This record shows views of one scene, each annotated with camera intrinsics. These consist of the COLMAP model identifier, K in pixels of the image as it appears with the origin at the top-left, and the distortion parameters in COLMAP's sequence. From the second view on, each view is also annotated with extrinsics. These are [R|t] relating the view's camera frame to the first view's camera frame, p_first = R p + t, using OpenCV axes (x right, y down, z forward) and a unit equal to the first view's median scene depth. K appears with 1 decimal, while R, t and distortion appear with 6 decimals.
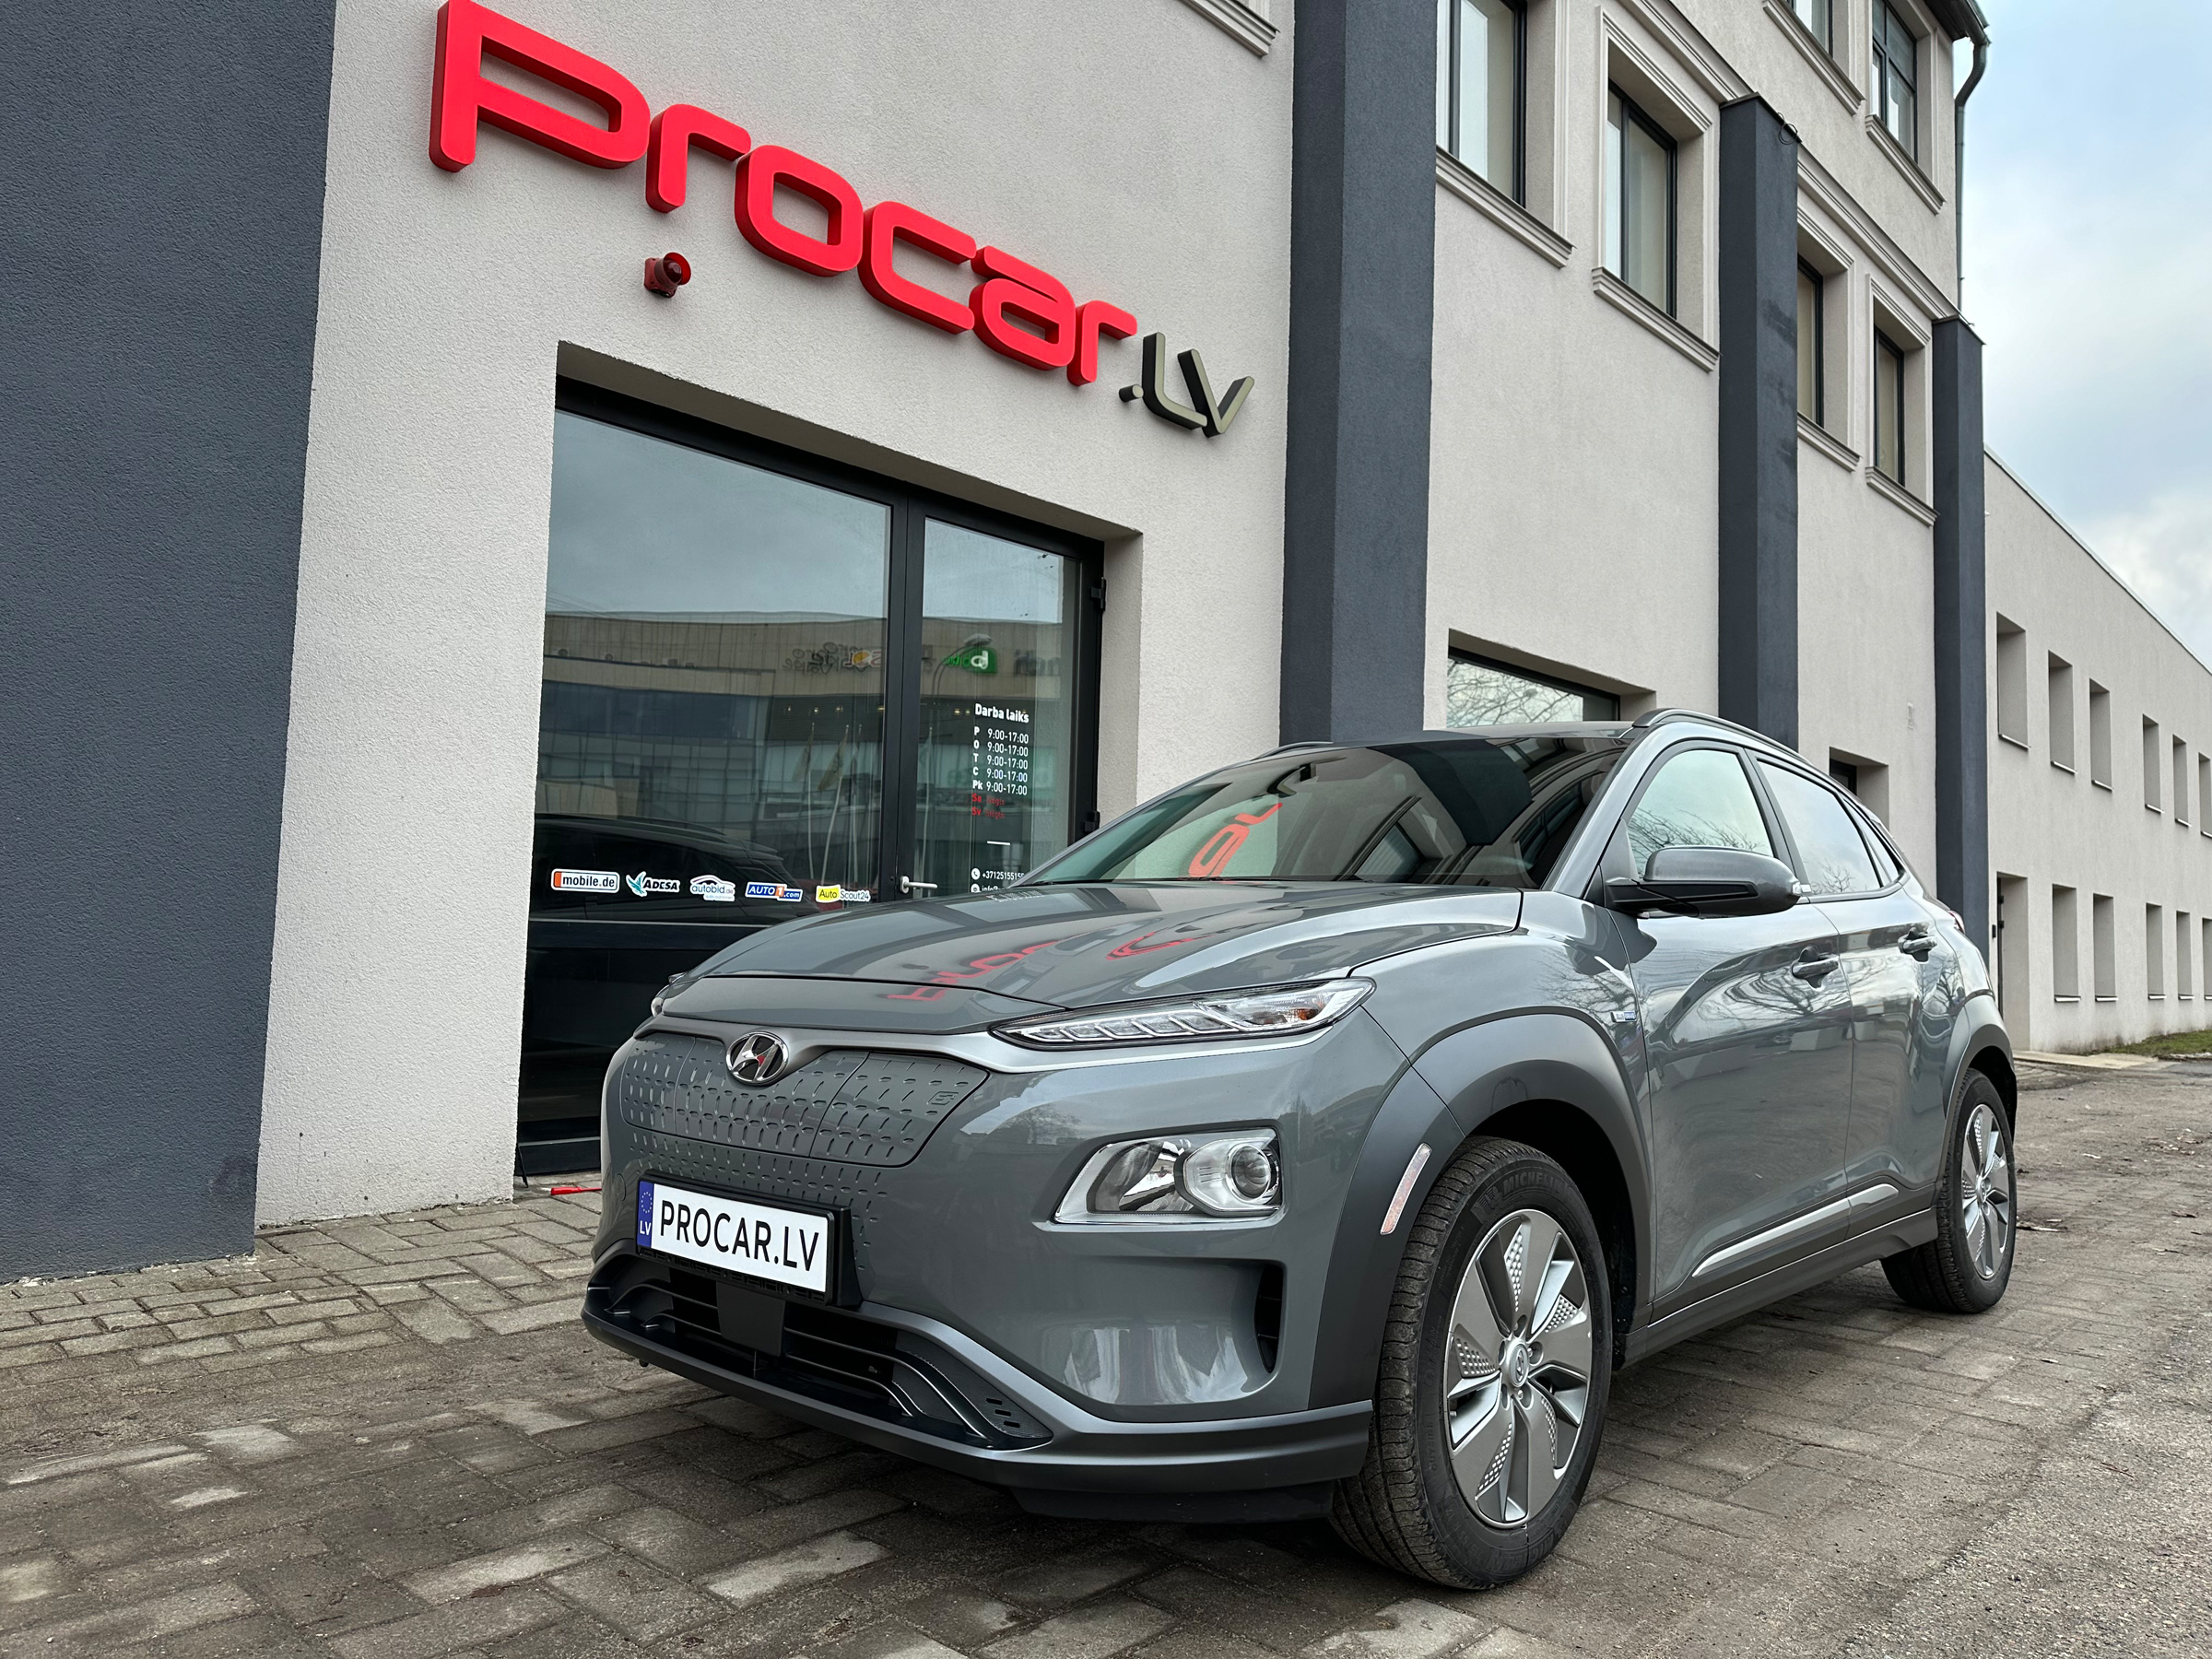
lens RADIAL K [[1571.8, 0, 1115.5], [0, 1571.8, 828.4], [0, 0, 1]] dist [0.040703, -0.041494]
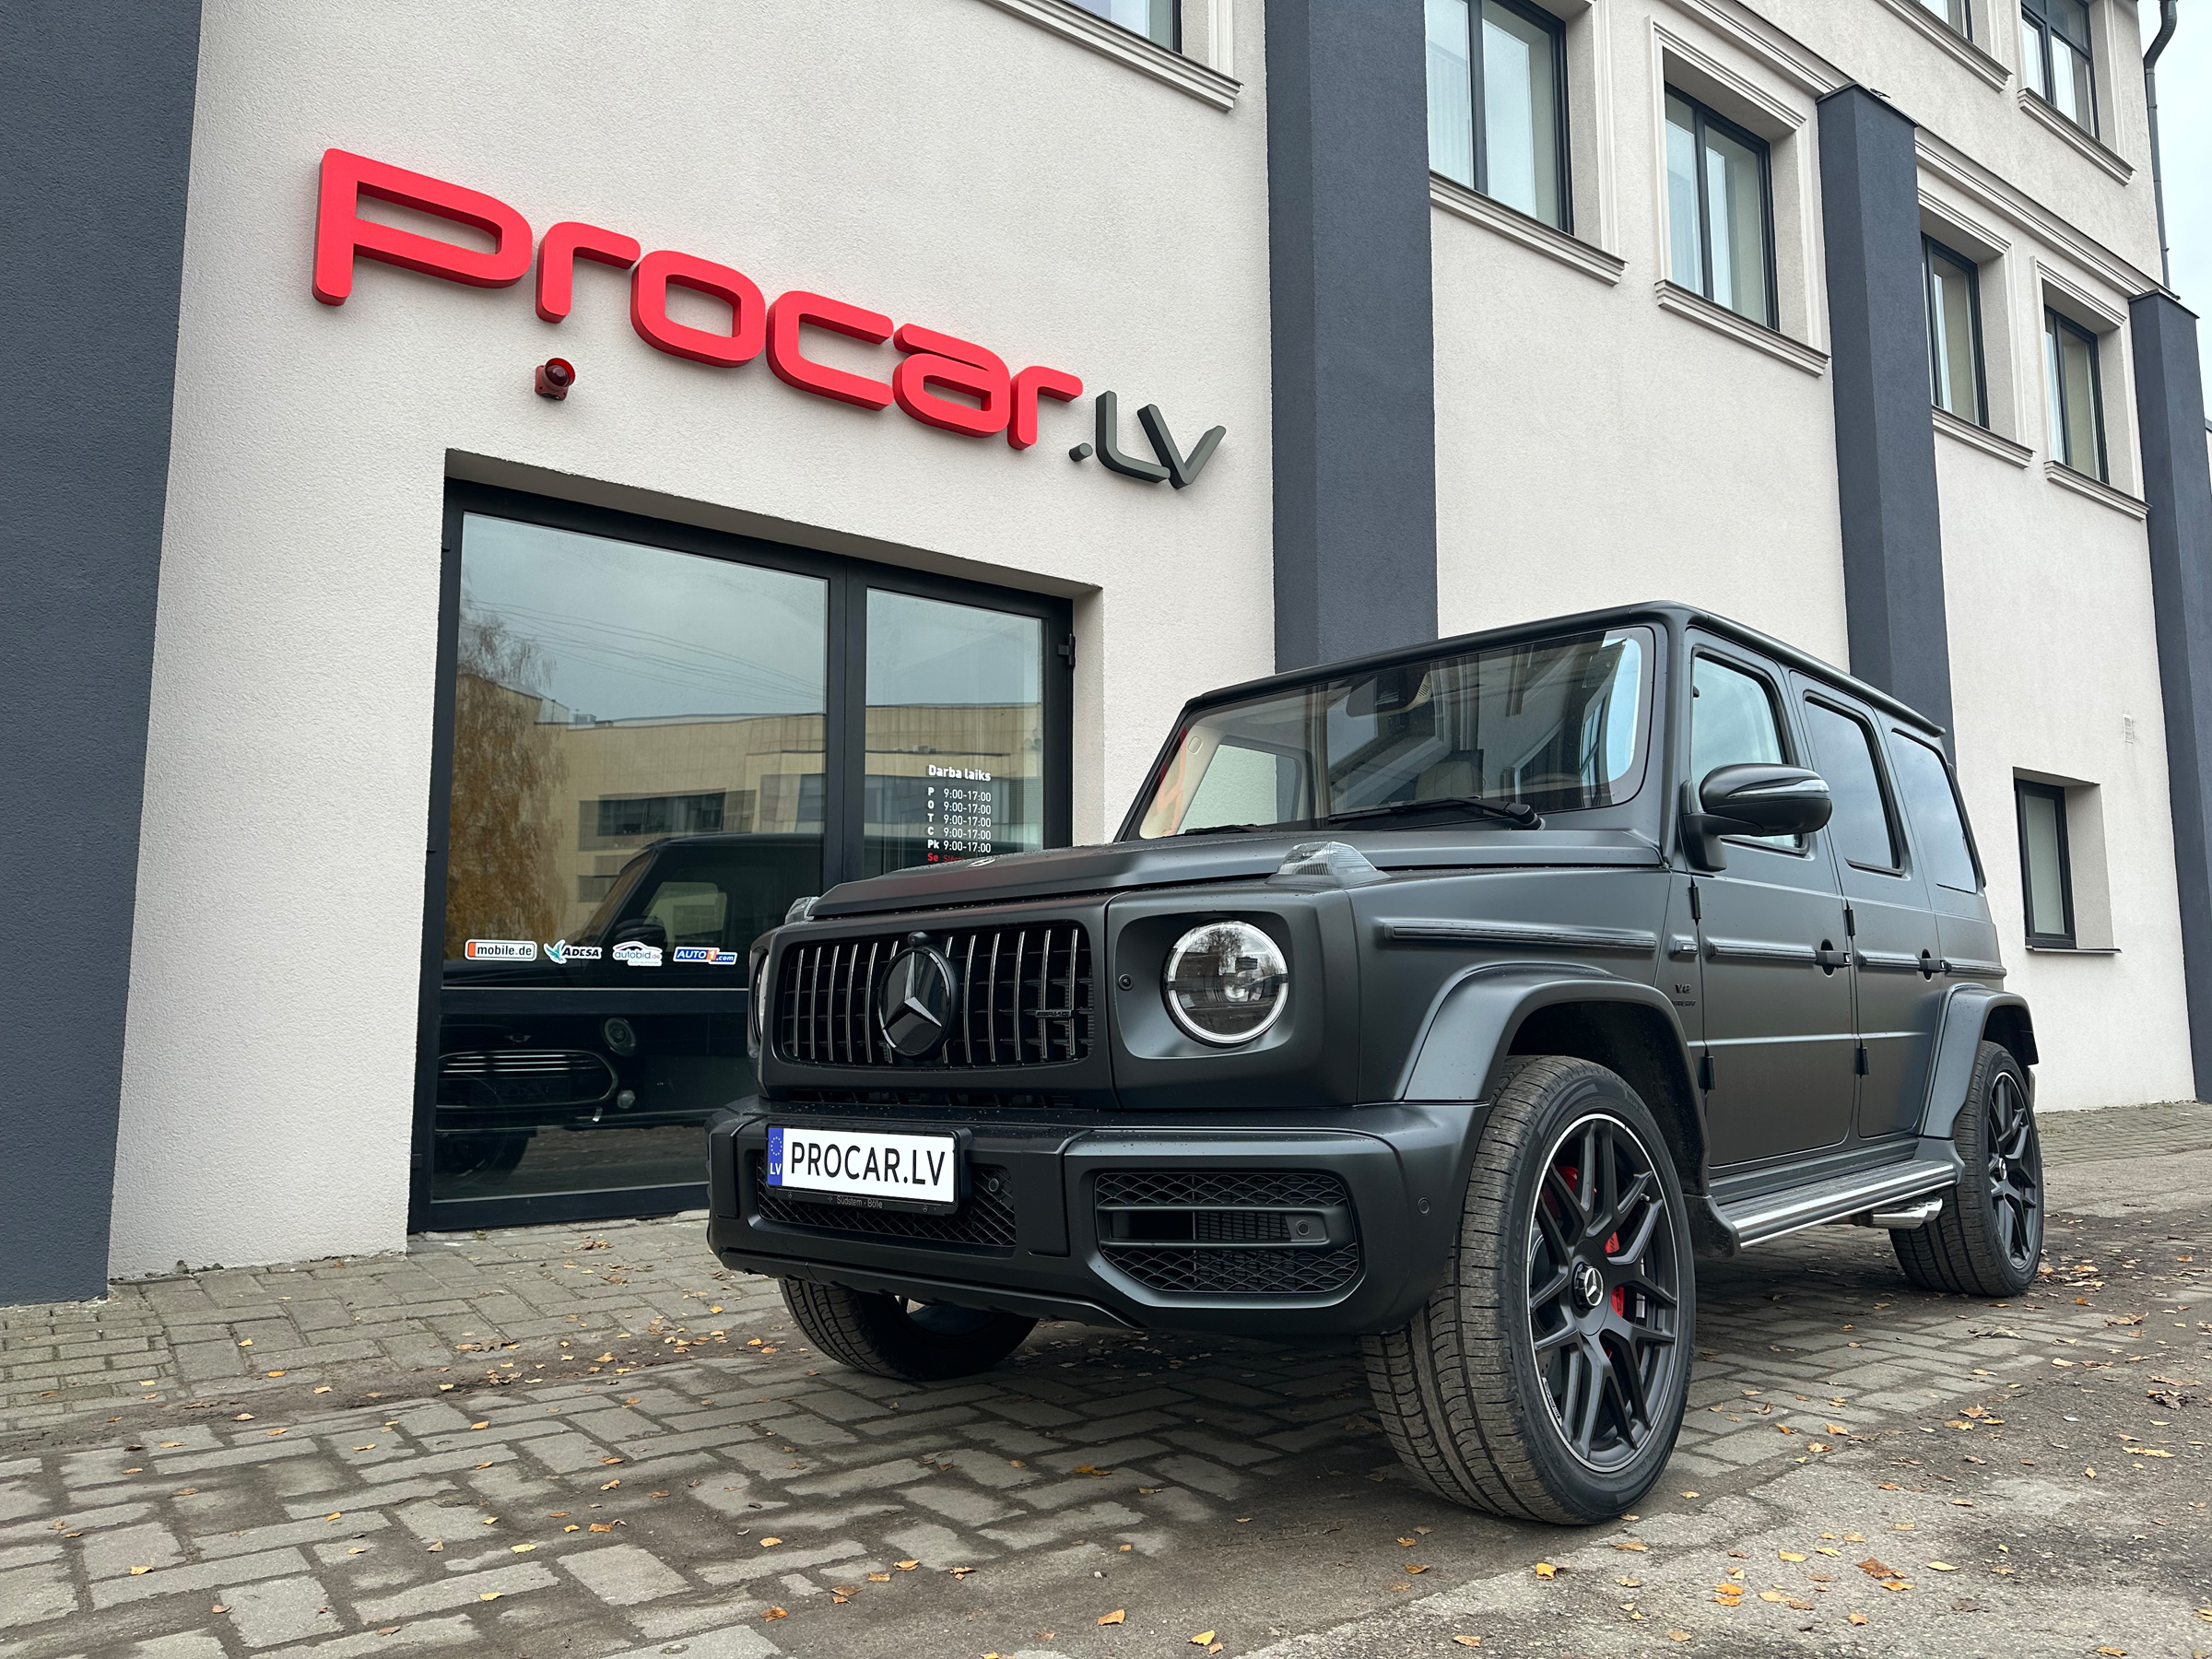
lens RADIAL K [[1571.8, 0, 1110.1], [0, 1571.8, 826.8], [0, 0, 1]] dist [0.040703, -0.041494]
pose [[0.982925, -0.051473, -0.176662, 0.193855], [0.042527, 0.997632, -0.054058, 0.019410], [0.179026, 0.045622, 0.982786, 0.021724]]
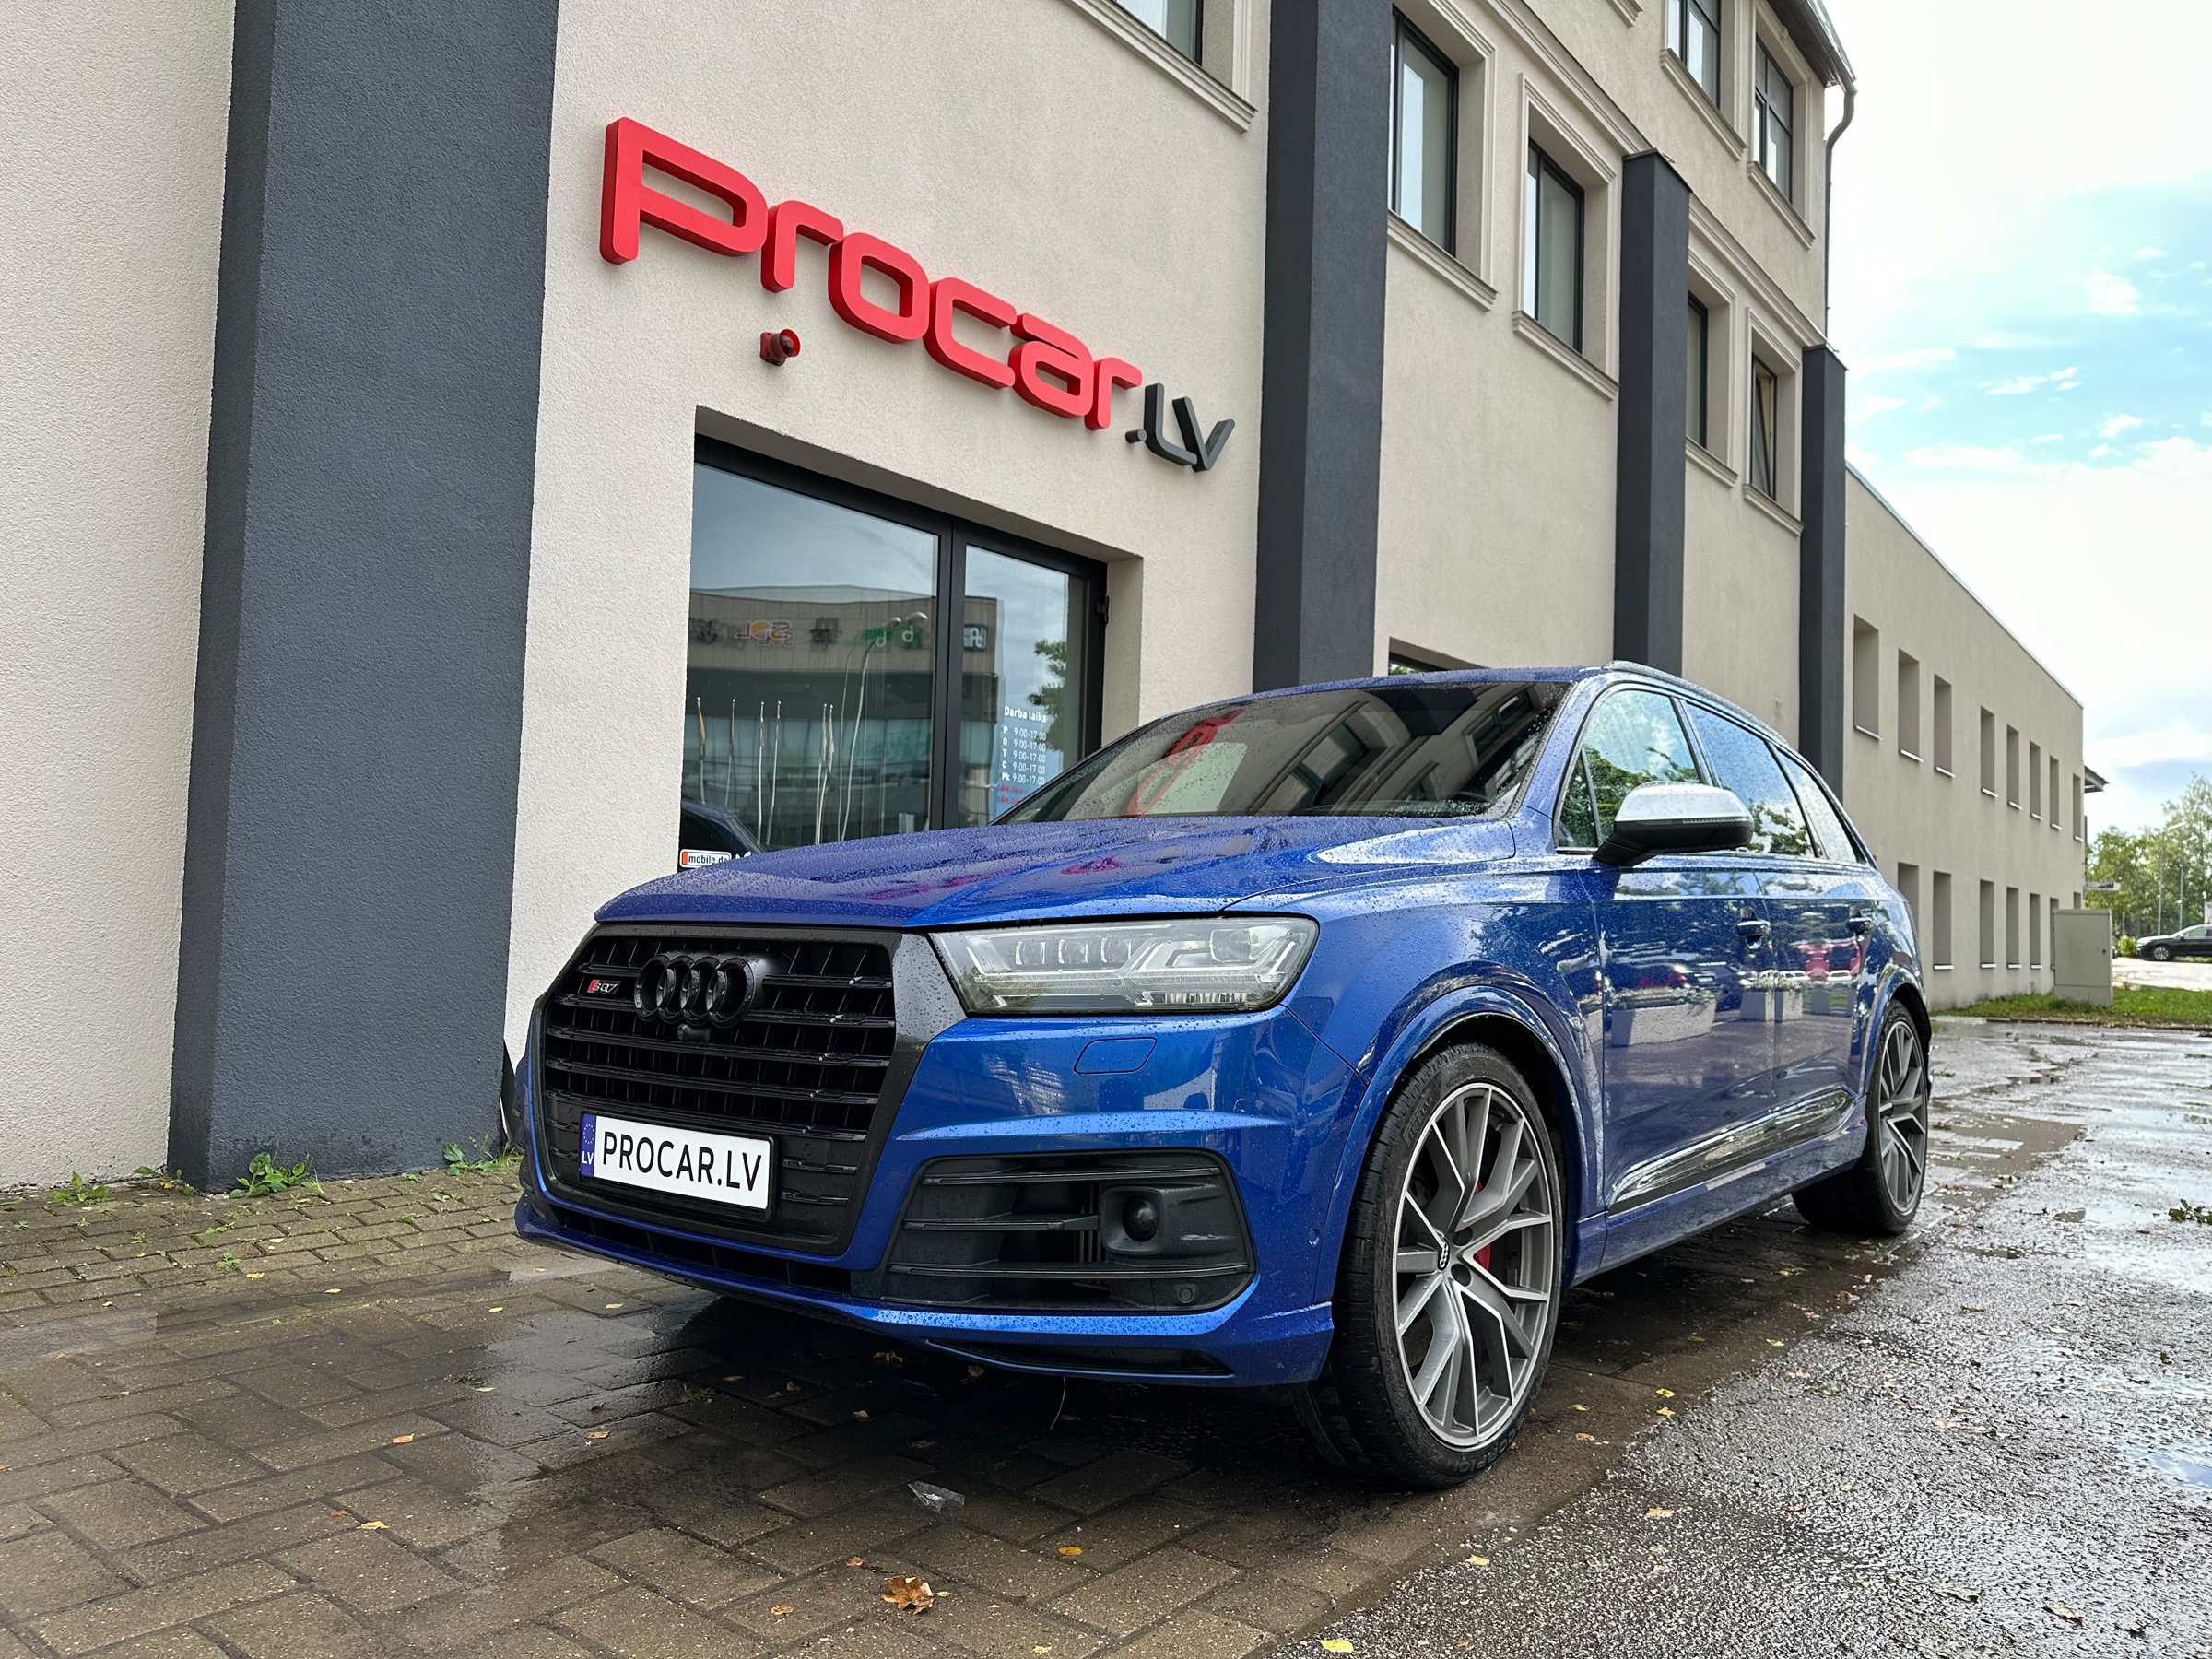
lens RADIAL K [[1571.8, 0, 1106.7], [0, 1571.8, 830.8], [0, 0, 1]] dist [0.040703, -0.041494]
pose [[0.997487, 0.007373, 0.070465, -0.089835], [-0.008812, 0.999758, 0.020134, -0.011253], [-0.070299, -0.020704, 0.997311, -0.148778]]
